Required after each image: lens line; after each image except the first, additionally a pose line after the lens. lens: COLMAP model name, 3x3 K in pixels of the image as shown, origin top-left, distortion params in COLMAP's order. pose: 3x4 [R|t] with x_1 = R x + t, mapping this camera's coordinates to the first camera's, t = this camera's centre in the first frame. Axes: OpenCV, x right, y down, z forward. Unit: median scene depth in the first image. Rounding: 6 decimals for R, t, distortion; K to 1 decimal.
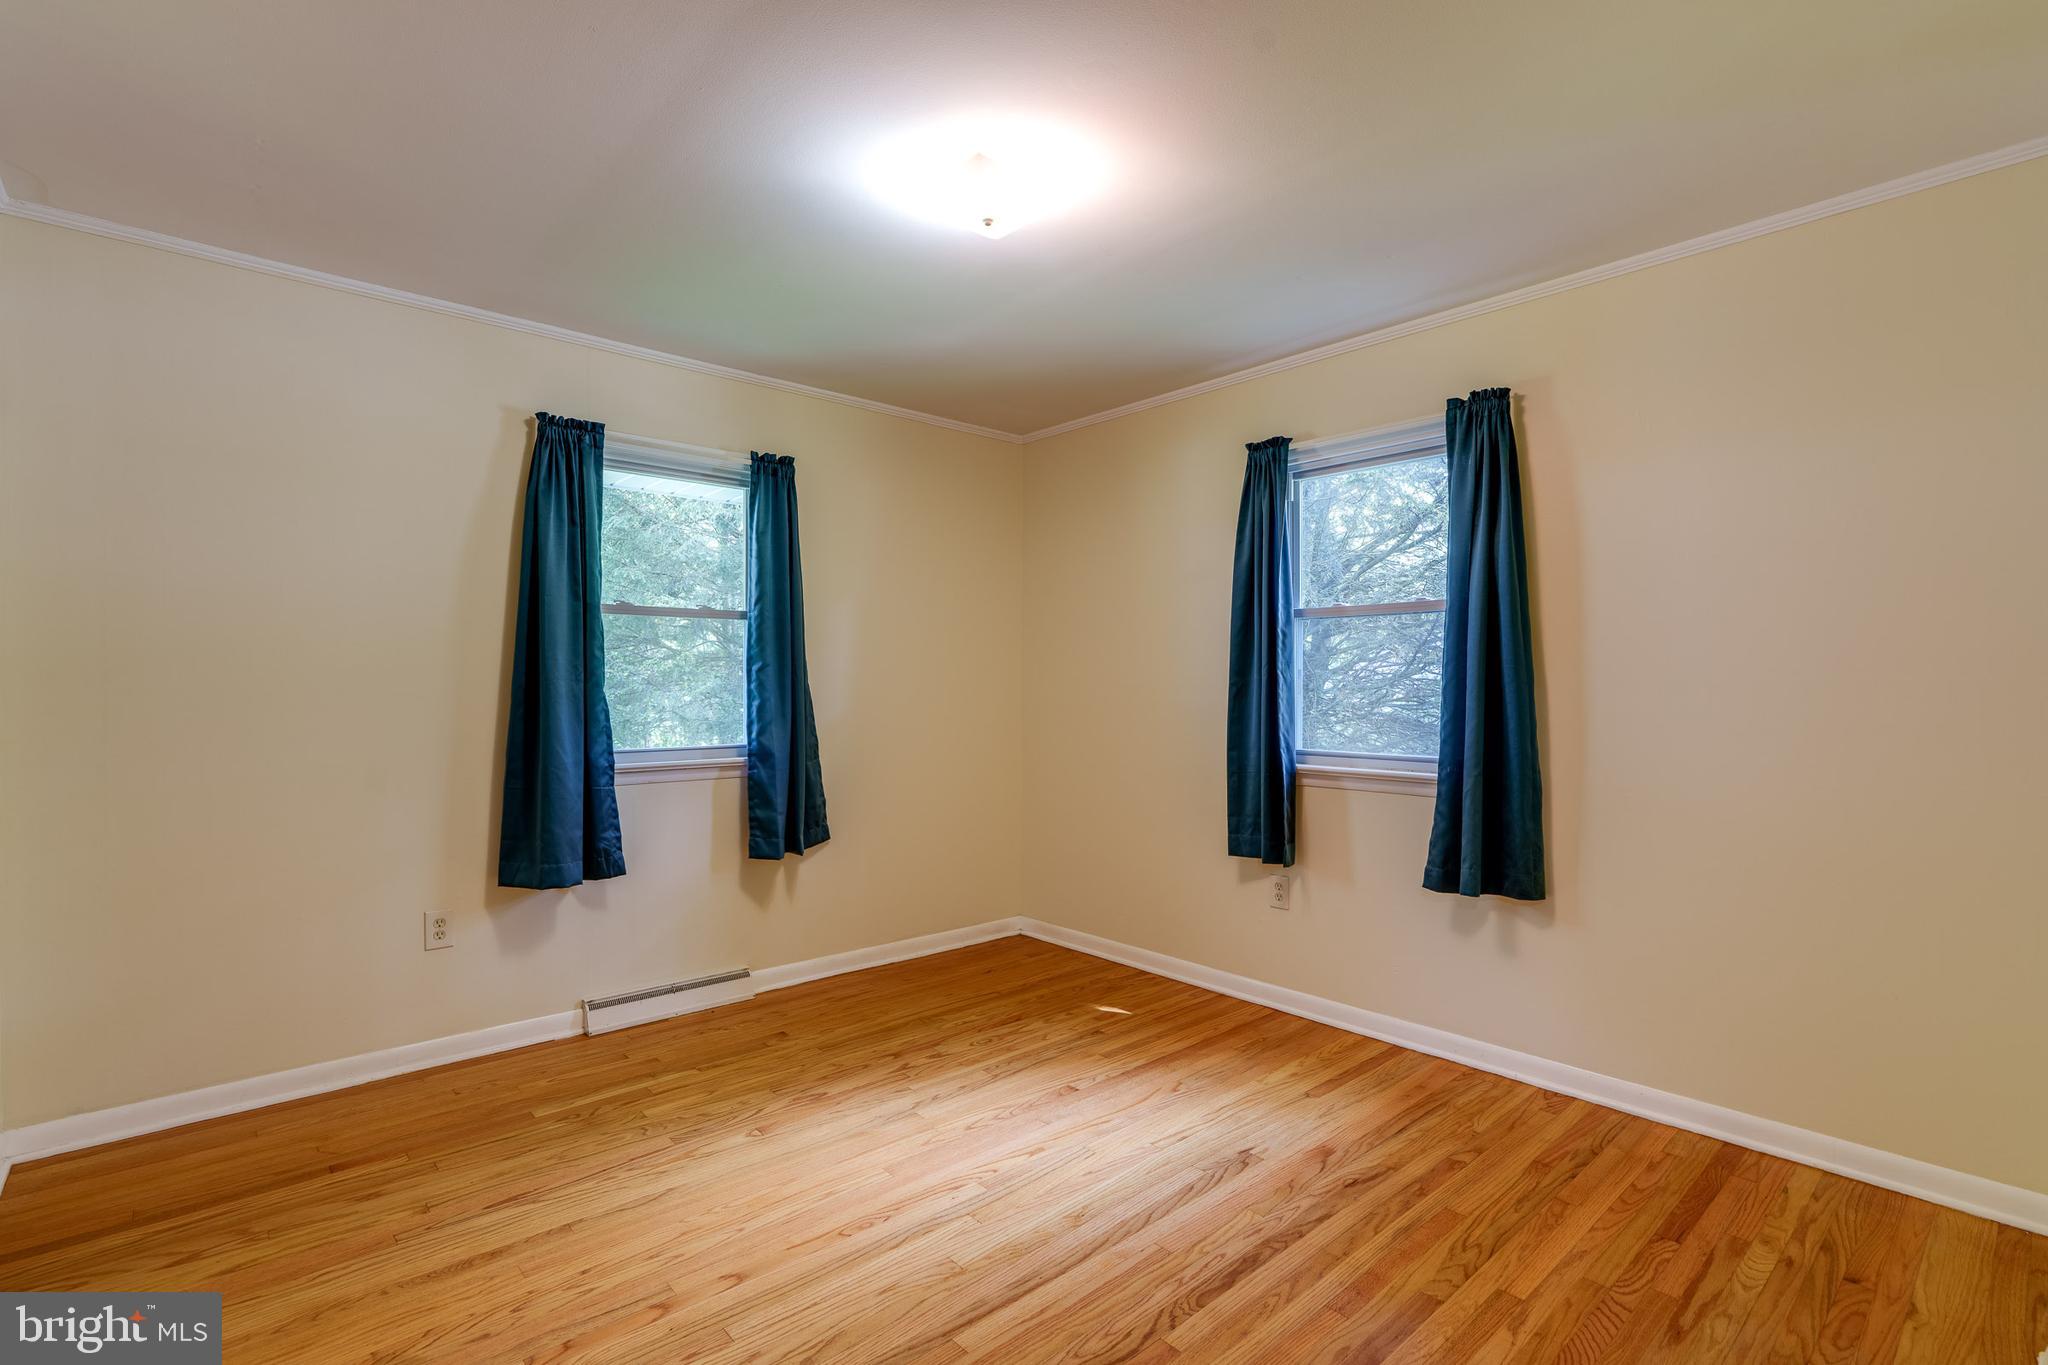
lens RADIAL K [[920.7, 0, 1019.1], [0, 920.7, 688.3], [0, 0, 1]] dist [-0.005467, 0.000442]
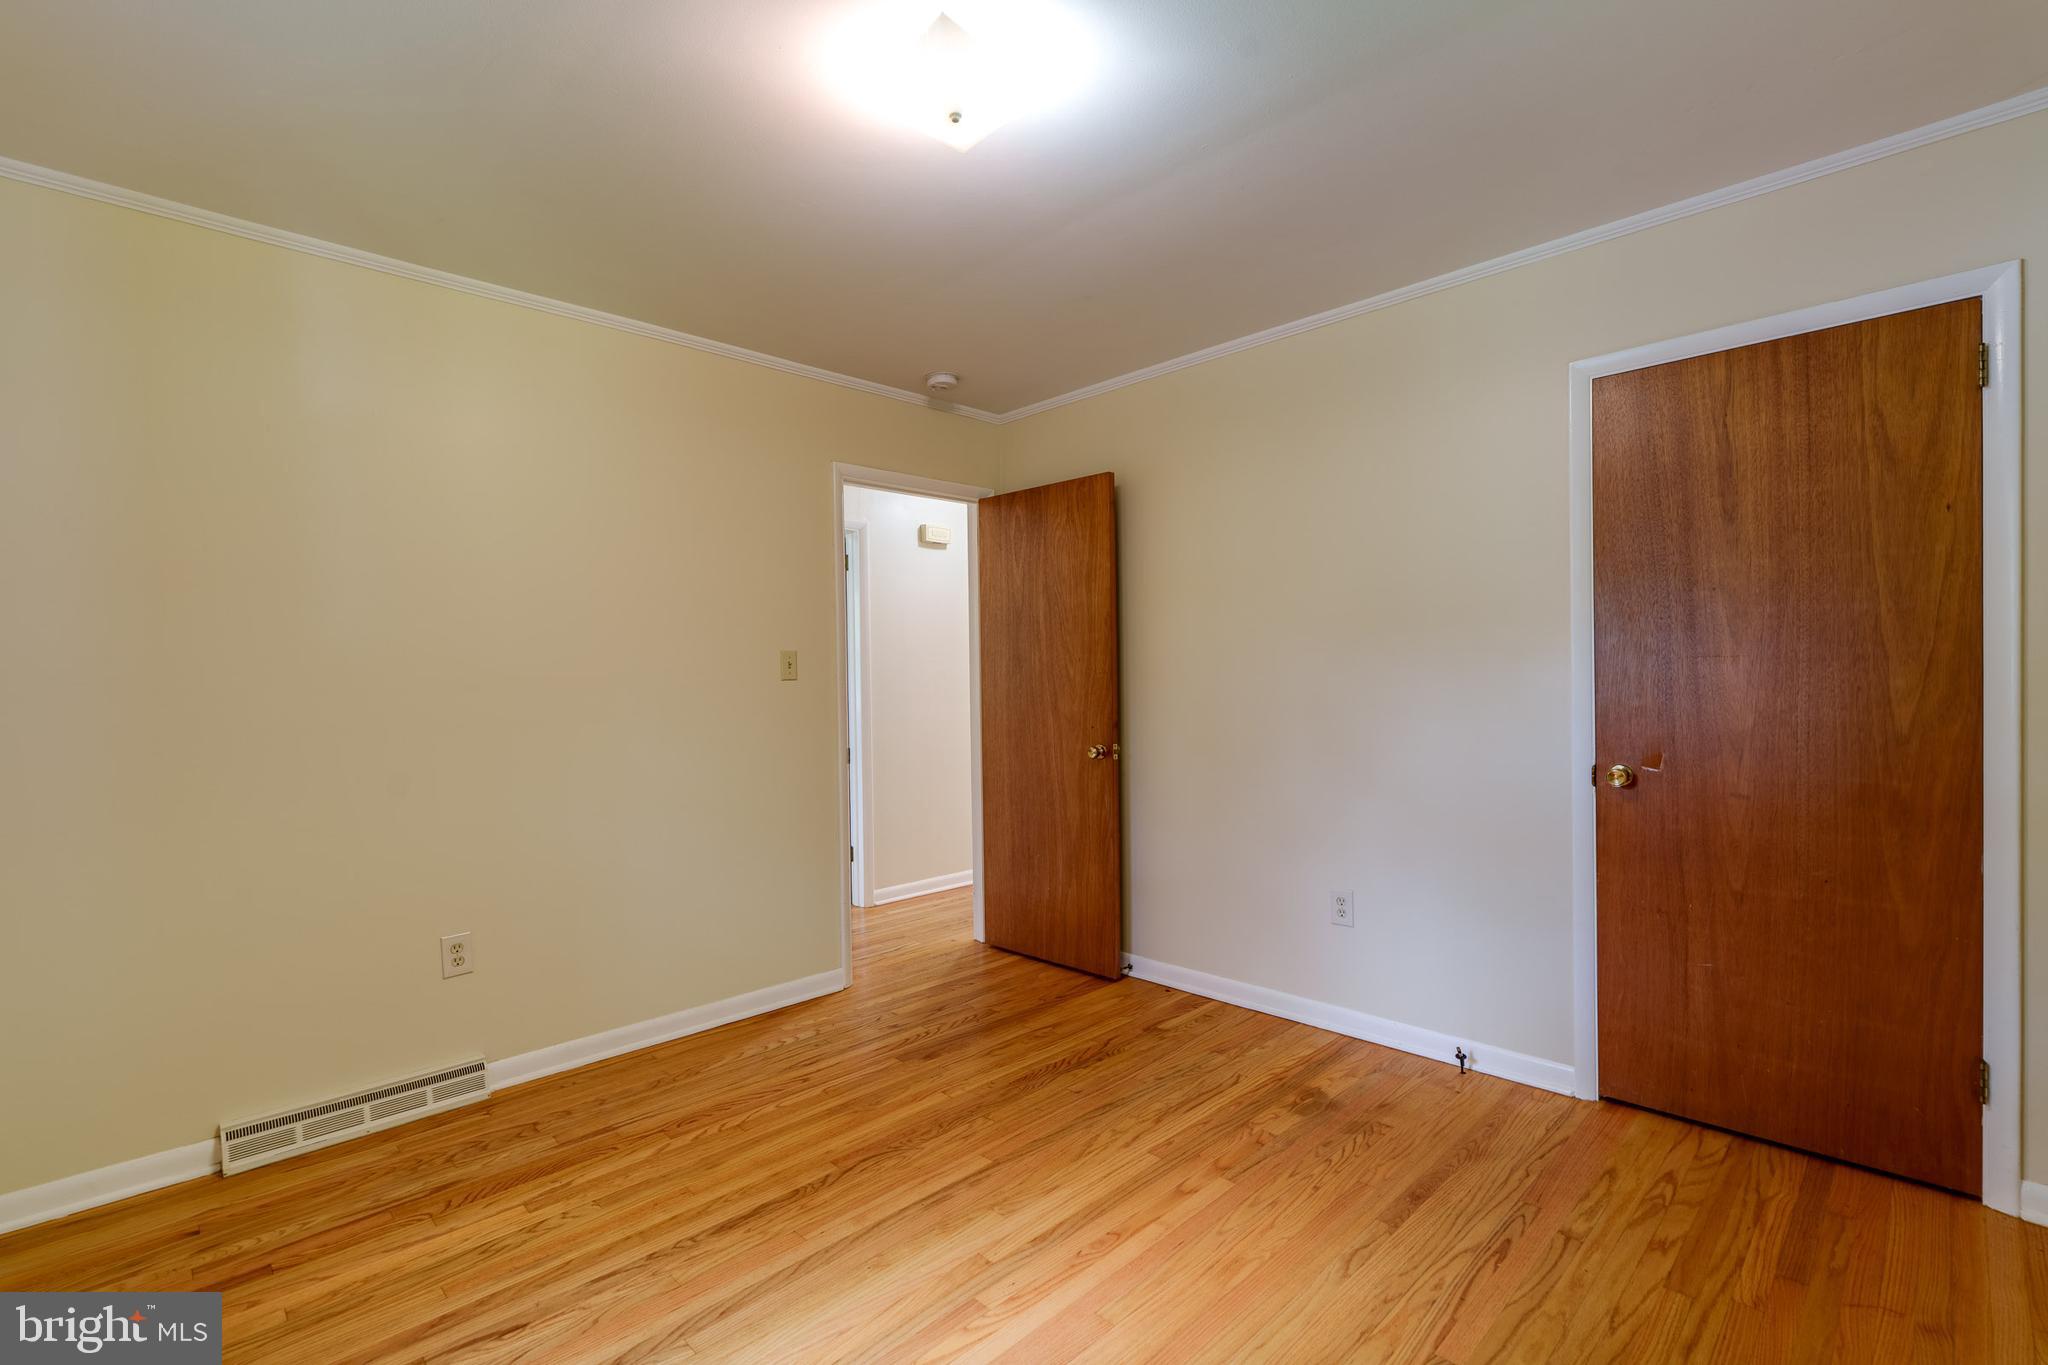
lens RADIAL K [[920.7, 0, 1019.1], [0, 920.7, 688.3], [0, 0, 1]] dist [-0.005467, 0.000442]
pose [[-0.998497, 0.014641, -0.052818, -0.043018], [0.013788, 0.999769, 0.016487, -0.020921], [0.053047, 0.015734, -0.998468, 2.041750]]
